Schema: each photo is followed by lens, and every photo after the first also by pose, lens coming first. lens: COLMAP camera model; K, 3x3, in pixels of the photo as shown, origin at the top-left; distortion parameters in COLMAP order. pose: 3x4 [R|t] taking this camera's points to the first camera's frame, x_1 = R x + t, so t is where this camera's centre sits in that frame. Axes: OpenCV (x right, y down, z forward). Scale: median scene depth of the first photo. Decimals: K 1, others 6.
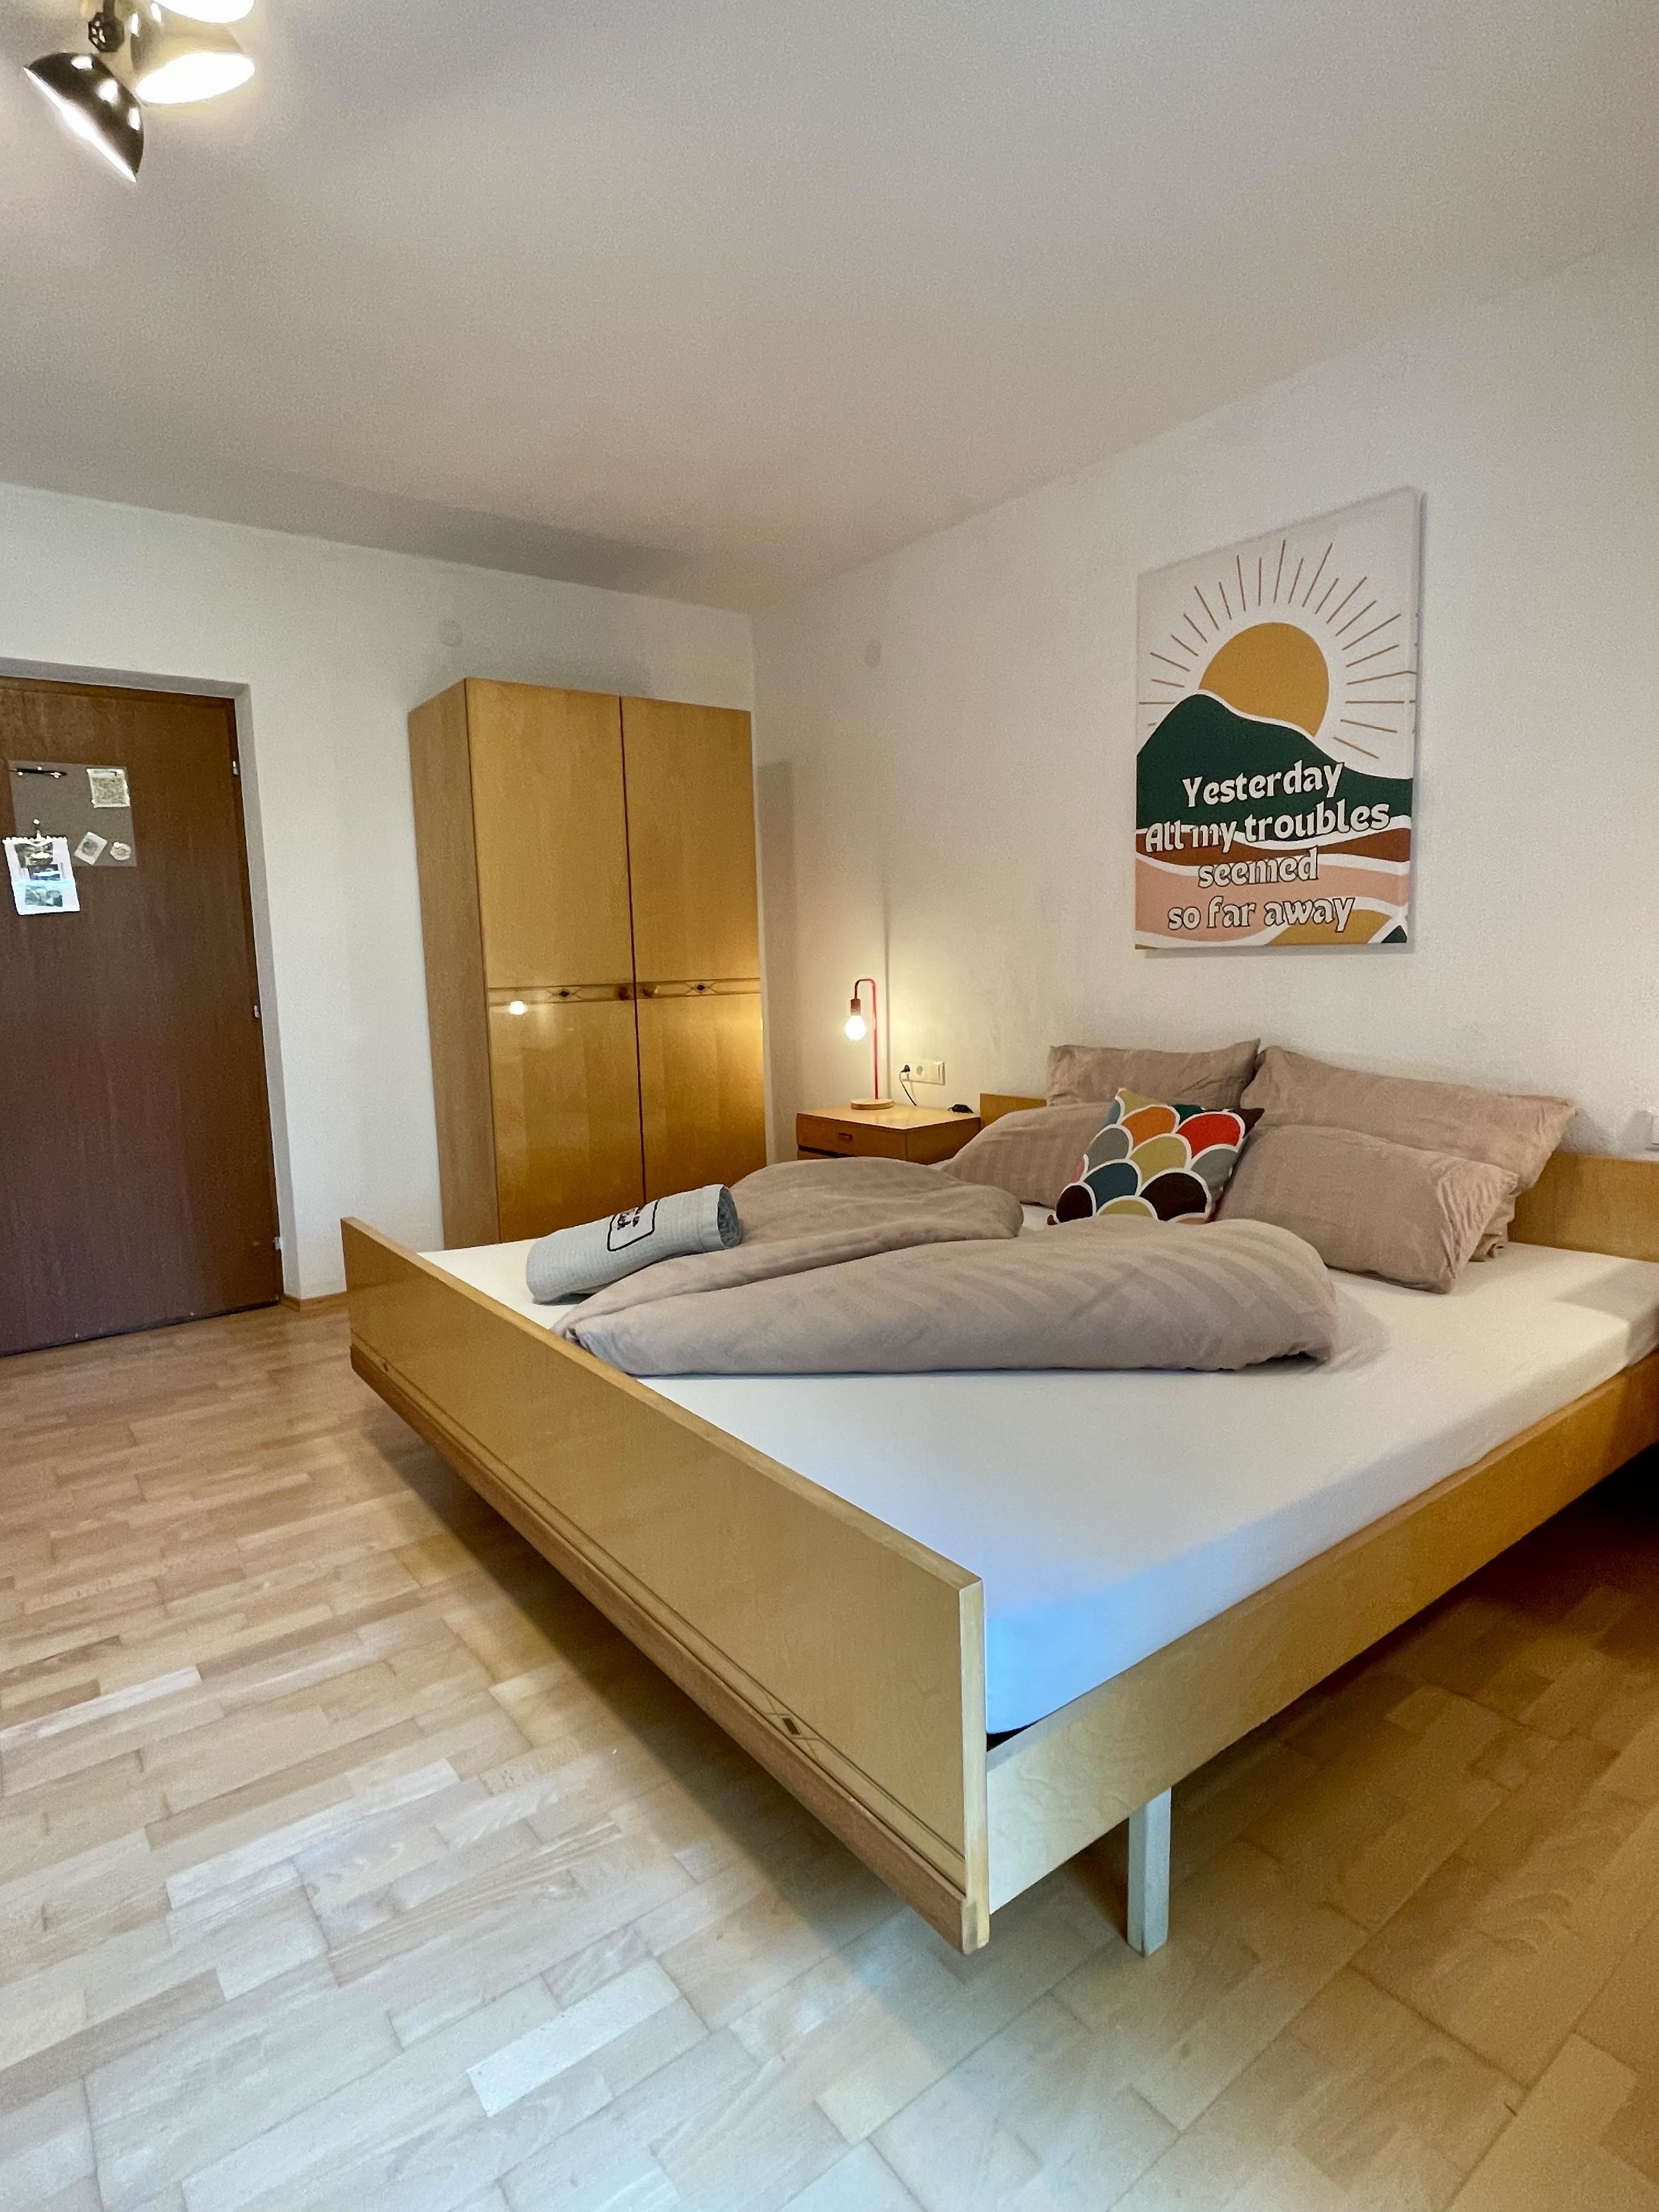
lens RADIAL K [[1163.4, 0, 828.6], [0, 1163.4, 1077.3], [0, 0, 1]] dist [-0.000427, -0.000124]
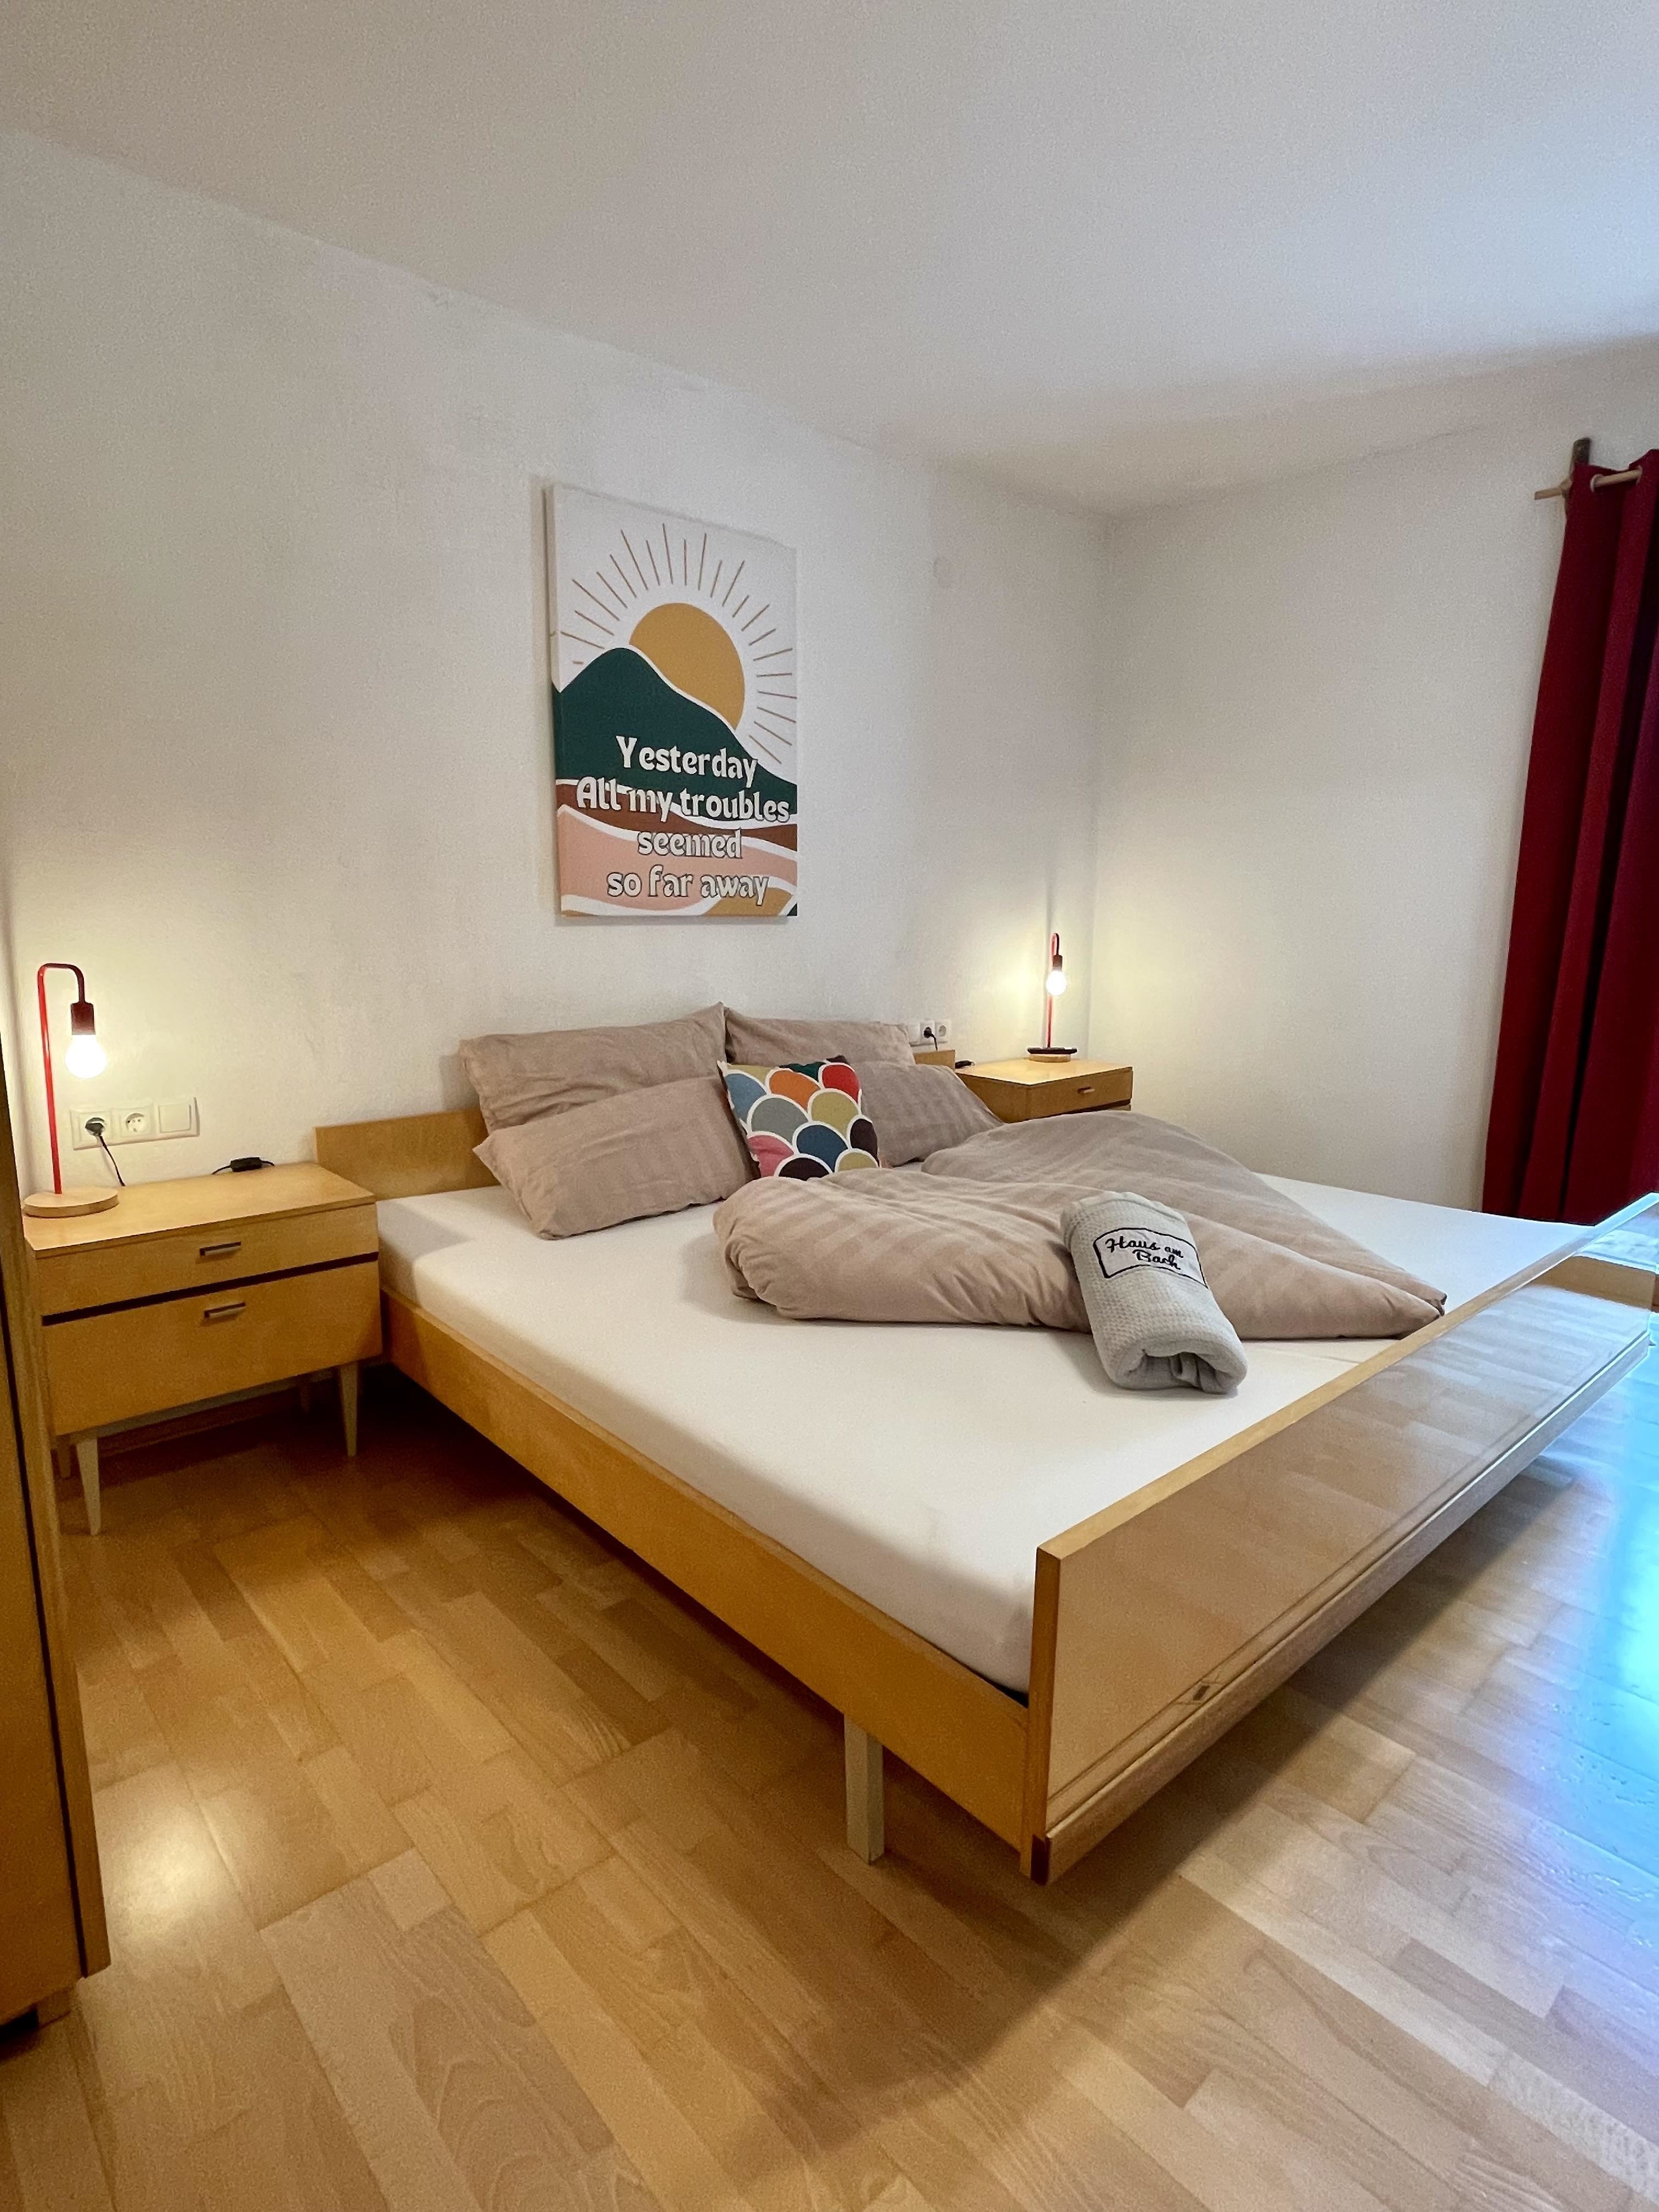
lens RADIAL K [[1143.5, 0, 829.5], [0, 1143.5, 1106.0], [0, 0, 1]] dist [0.001832, 0.000132]
pose [[-0.073698, -0.132562, 0.988431, -0.694276], [0.111944, 0.983763, 0.140282, -0.075435], [-0.990978, 0.120987, -0.057662, 0.964029]]
